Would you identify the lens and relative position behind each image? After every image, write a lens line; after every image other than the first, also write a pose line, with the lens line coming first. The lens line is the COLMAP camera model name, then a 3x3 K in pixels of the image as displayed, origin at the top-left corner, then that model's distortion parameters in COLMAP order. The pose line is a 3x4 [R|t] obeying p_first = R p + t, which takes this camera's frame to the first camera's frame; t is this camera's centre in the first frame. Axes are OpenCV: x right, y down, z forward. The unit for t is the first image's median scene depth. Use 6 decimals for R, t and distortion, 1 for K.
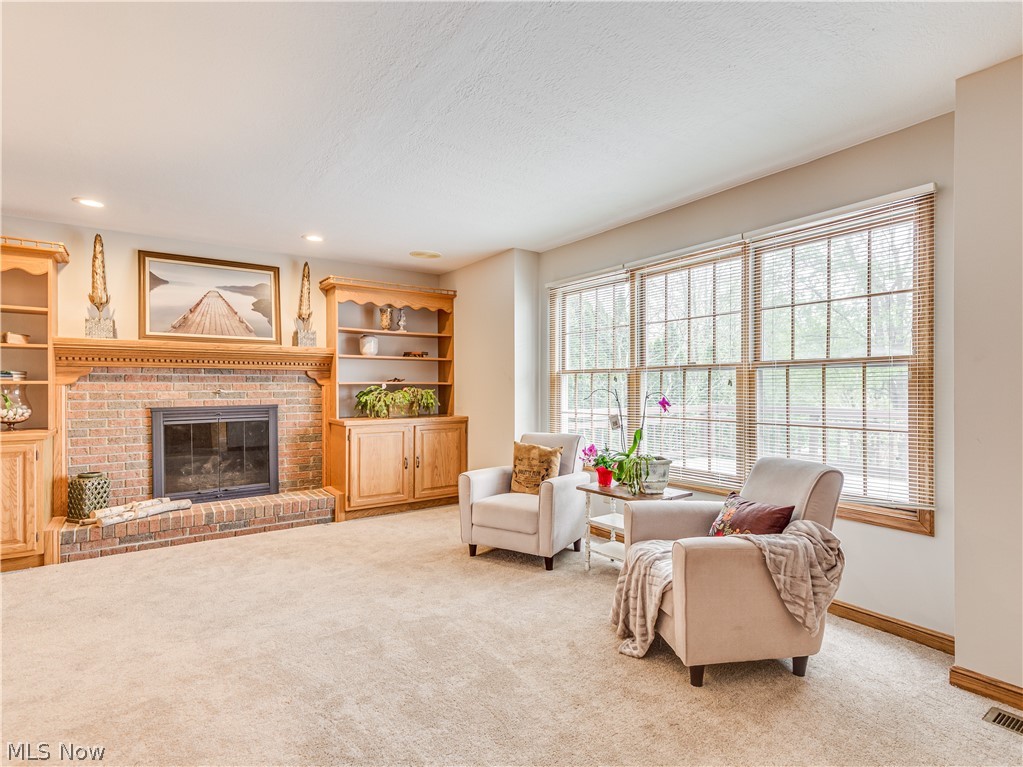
lens RADIAL K [[528.3, 0, 509.1], [0, 528.3, 390.8], [0, 0, 1]] dist [0.010207, -0.002462]
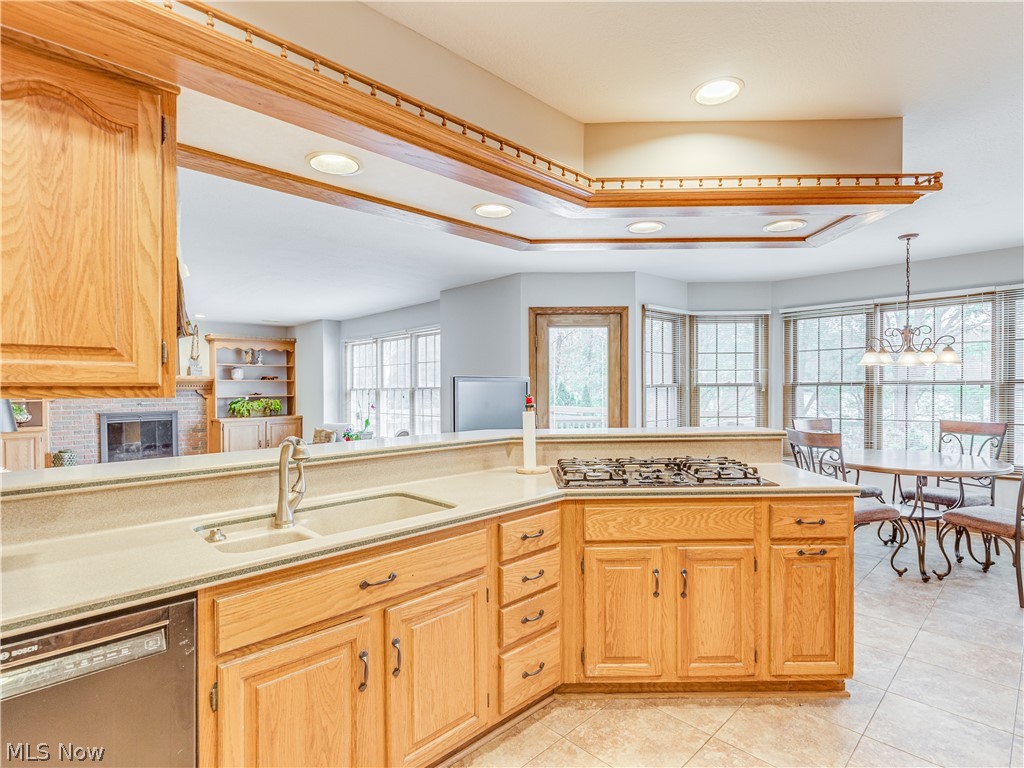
lens RADIAL K [[528.8, 0, 515.3], [0, 528.8, 390.3], [0, 0, 1]] dist [0.010207, -0.002462]
pose [[0.988560, -0.010087, 0.150491, 0.408737], [0.010282, 0.999947, -0.000517, -0.028483], [-0.150478, 0.002059, 0.988611, -0.916004]]
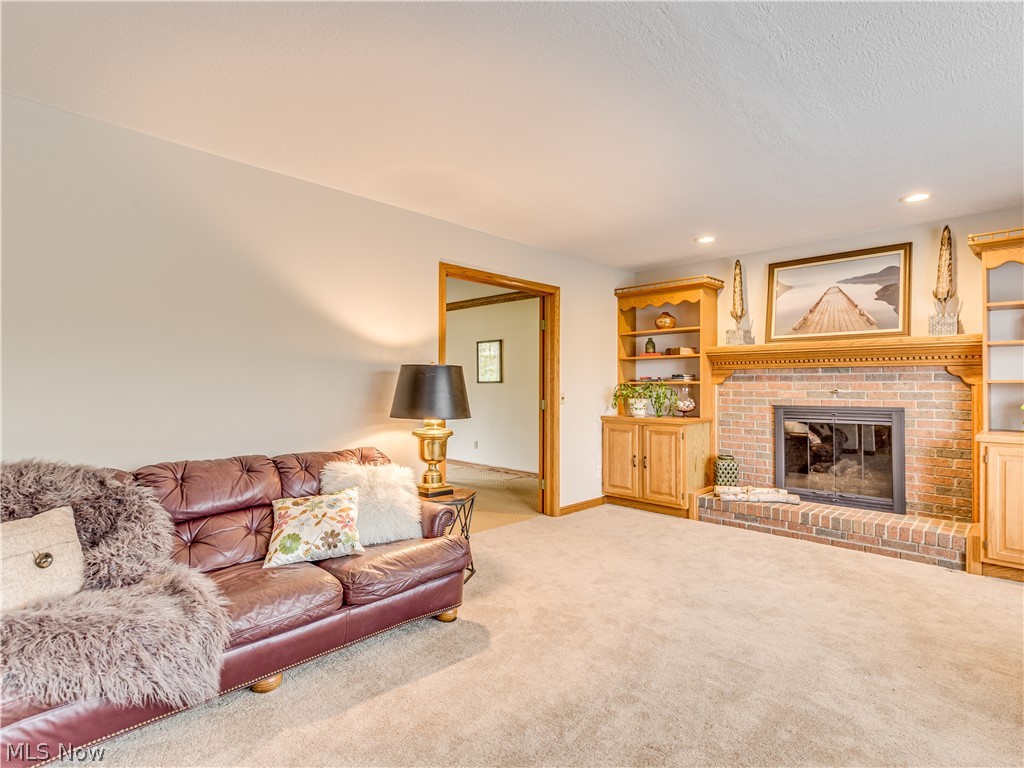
lens RADIAL K [[528.8, 0, 538.2], [0, 528.8, 386.1], [0, 0, 1]] dist [0.010207, -0.002462]
pose [[0.196389, 0.003736, -0.980519, 0.294929], [-0.009208, 0.999956, 0.001966, -0.004631], [0.980483, 0.008643, 0.196414, 0.294703]]
